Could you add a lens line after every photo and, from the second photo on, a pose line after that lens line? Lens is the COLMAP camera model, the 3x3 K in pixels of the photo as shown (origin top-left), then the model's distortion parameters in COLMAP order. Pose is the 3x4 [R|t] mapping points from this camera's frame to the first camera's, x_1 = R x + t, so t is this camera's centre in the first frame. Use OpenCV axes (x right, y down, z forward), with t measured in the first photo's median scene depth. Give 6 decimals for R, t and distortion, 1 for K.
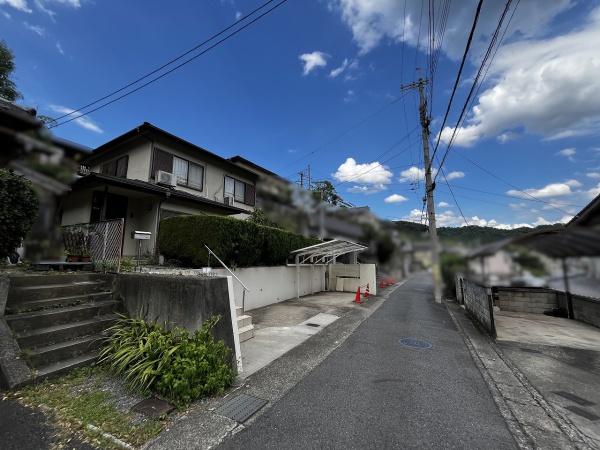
lens RADIAL K [[237.0, 0, 297.1], [0, 237.0, 223.2], [0, 0, 1]] dist [-0.000715, 0.000448]
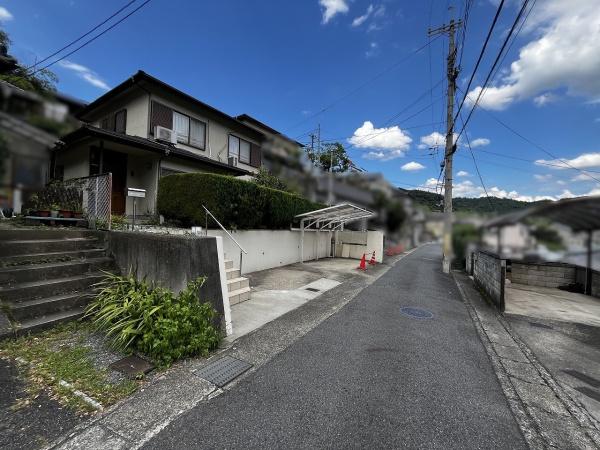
lens RADIAL K [[236.4, 0, 298.4], [0, 236.4, 223.7], [0, 0, 1]] dist [0.000007, 0.000251]
pose [[0.998741, 0.031120, -0.039354, 0.032270], [-0.025200, 0.989423, 0.142853, 0.018374], [0.043383, -0.141682, 0.988961, 0.058449]]
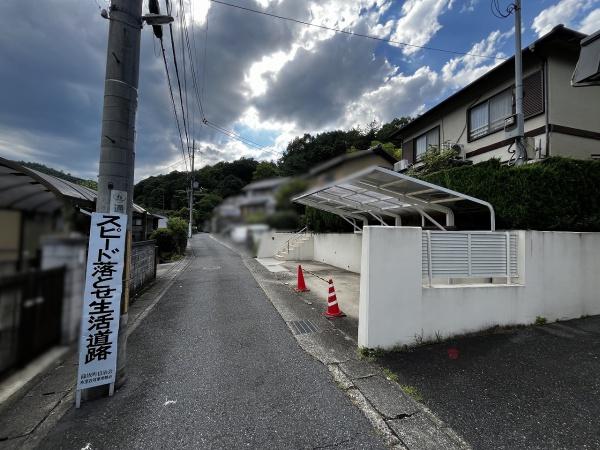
lens RADIAL K [[237.2, 0, 296.5], [0, 237.2, 223.0], [0, 0, 1]] dist [-0.000737, 0.000518]
pose [[-0.677049, -0.046270, -0.734482, 0.987077], [0.088884, 0.985575, -0.144022, 0.331357], [0.730550, -0.162793, -0.663170, 1.898810]]
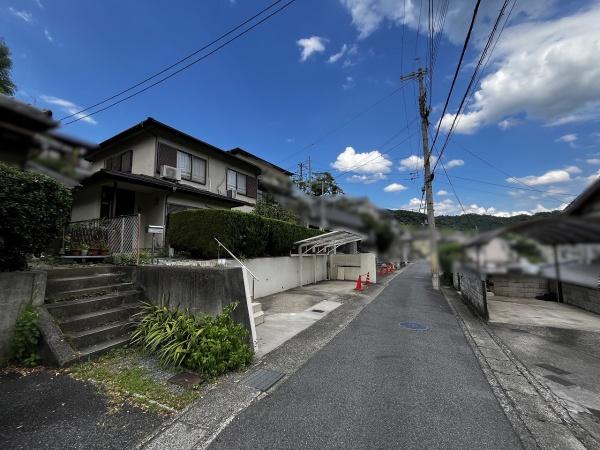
lens RADIAL K [[237.2, 0, 296.5], [0, 237.2, 223.0], [0, 0, 1]] dist [-0.000737, 0.000518]
pose [[0.999913, -0.013050, 0.002113, -0.023300], [0.012955, 0.999116, 0.039984, -0.009147], [-0.002633, -0.039953, 0.999198, -0.045245]]
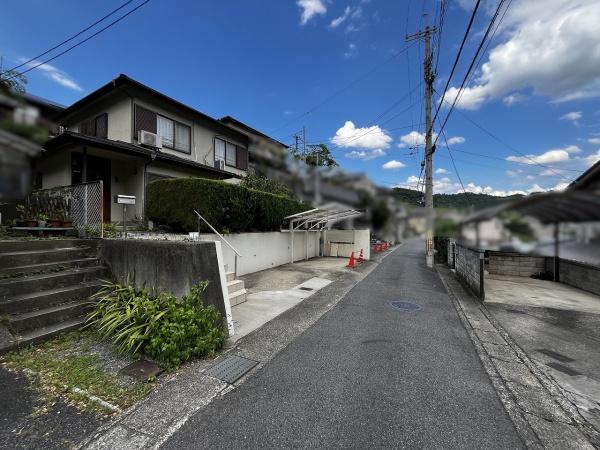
lens RADIAL K [[237.0, 0, 297.1], [0, 237.0, 223.2], [0, 0, 1]] dist [-0.000715, 0.000448]
pose [[0.999854, -0.001051, 0.017042, 0.009777], [-0.001321, 0.990352, 0.138571, 0.010476], [-0.017023, -0.138573, 0.990206, 0.032833]]
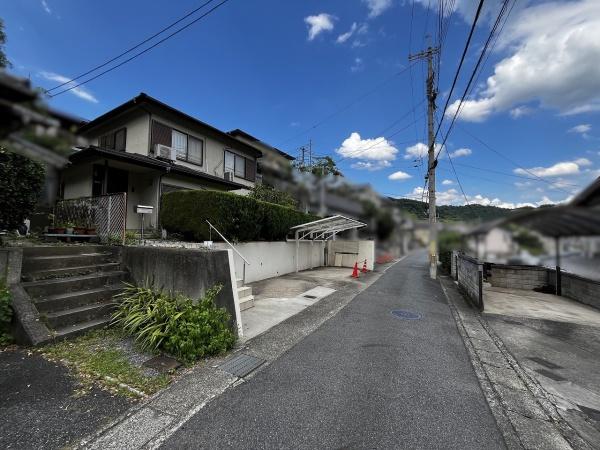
lens RADIAL K [[237.0, 0, 297.1], [0, 237.0, 223.2], [0, 0, 1]] dist [-0.000715, 0.000448]
pose [[0.999900, 0.013118, -0.005302, 0.008520], [-0.012529, 0.995008, 0.099005, 0.000238], [0.006574, -0.098928, 0.995073, -0.015082]]
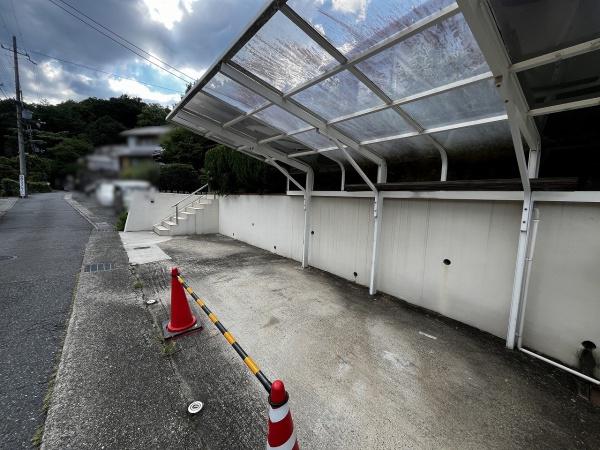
lens RADIAL K [[237.2, 0, 296.5], [0, 237.2, 223.0], [0, 0, 1]] dist [-0.000737, 0.000518]
pose [[-0.356668, 0.069242, -0.931662, 0.586204], [0.092180, 0.994992, 0.038660, 0.295943], [0.929673, -0.072092, -0.361264, 1.598782]]
